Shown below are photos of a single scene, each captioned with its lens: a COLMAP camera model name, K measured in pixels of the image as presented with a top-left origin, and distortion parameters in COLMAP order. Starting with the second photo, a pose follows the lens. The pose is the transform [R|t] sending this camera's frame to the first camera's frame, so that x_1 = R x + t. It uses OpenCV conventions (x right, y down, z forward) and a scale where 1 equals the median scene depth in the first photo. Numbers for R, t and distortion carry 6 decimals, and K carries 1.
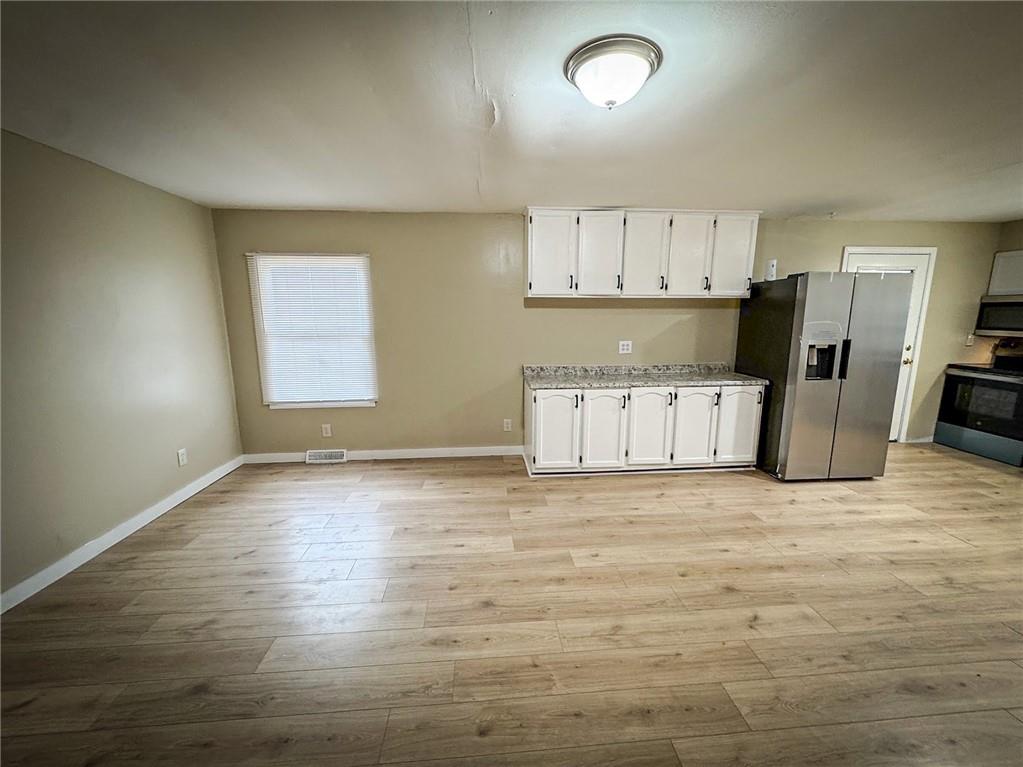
lens RADIAL K [[406.4, 0, 510.9], [0, 406.4, 382.4], [0, 0, 1]] dist [-0.004609, -0.000133]
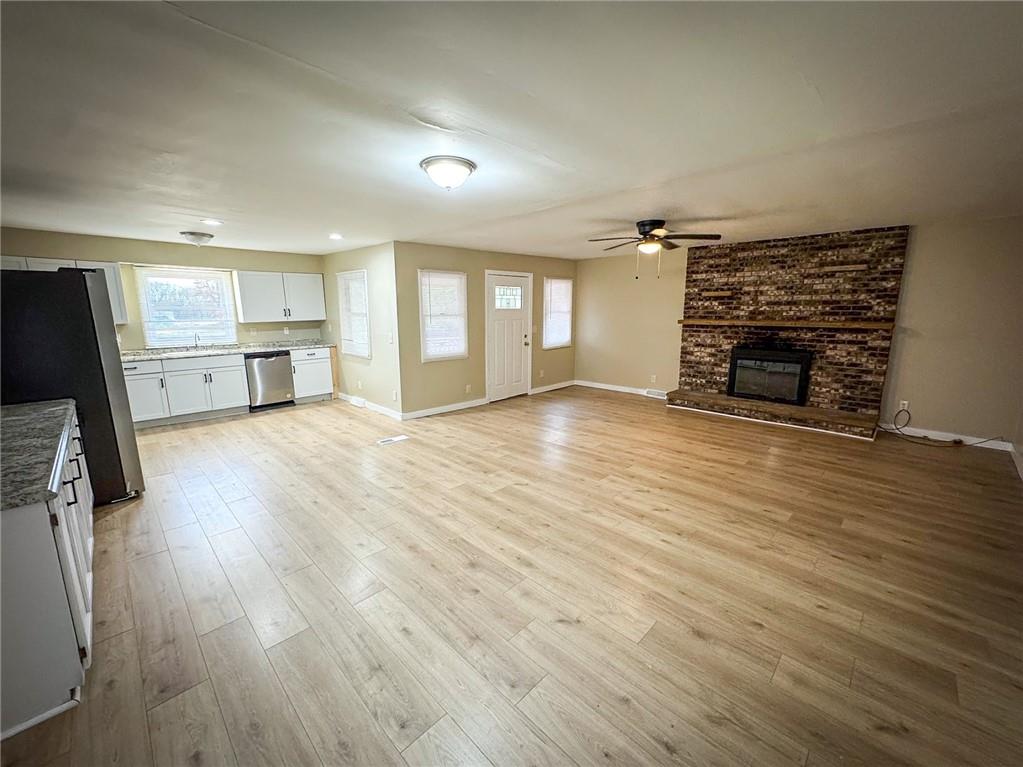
lens RADIAL K [[406.4, 0, 510.9], [0, 406.4, 382.4], [0, 0, 1]] dist [-0.004609, -0.000133]
pose [[-0.655033, -0.127017, 0.744848, -0.518757], [0.132864, 0.951048, 0.279023, -0.142213], [-0.743828, 0.281733, -0.606092, 0.830698]]
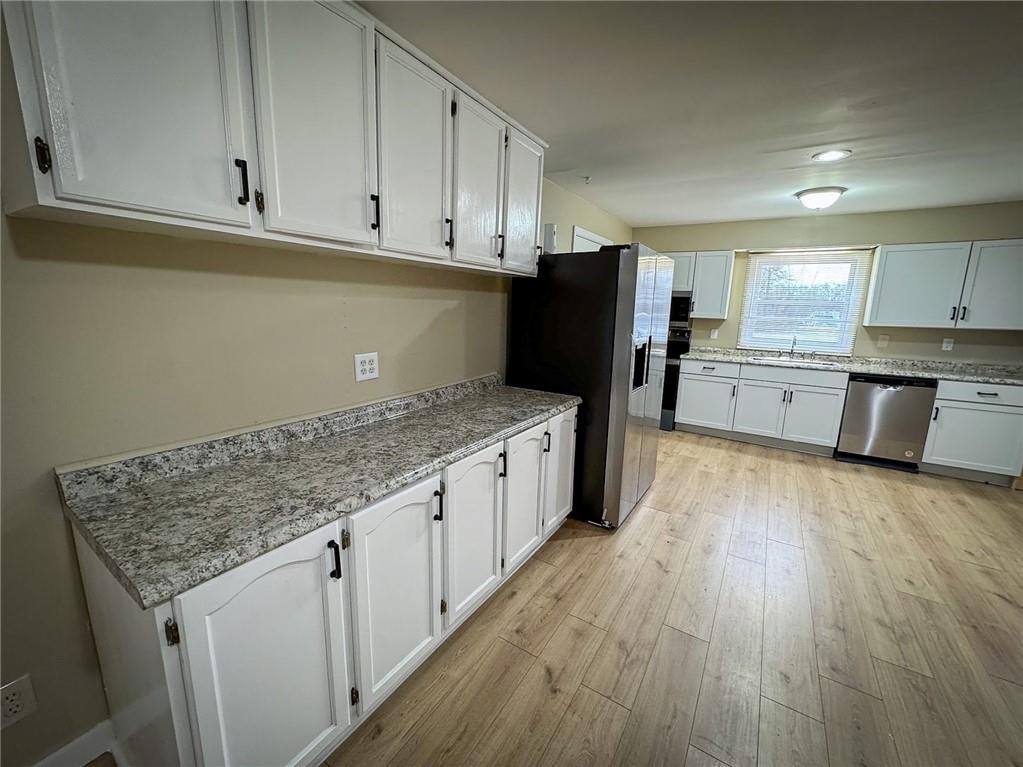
lens RADIAL K [[406.4, 0, 510.9], [0, 406.4, 382.4], [0, 0, 1]] dist [-0.004609, -0.000133]
pose [[0.603323, -0.132564, 0.786402, 0.010694], [0.108909, 0.990545, 0.083422, -0.101982], [-0.790025, 0.035315, 0.612056, 0.663596]]
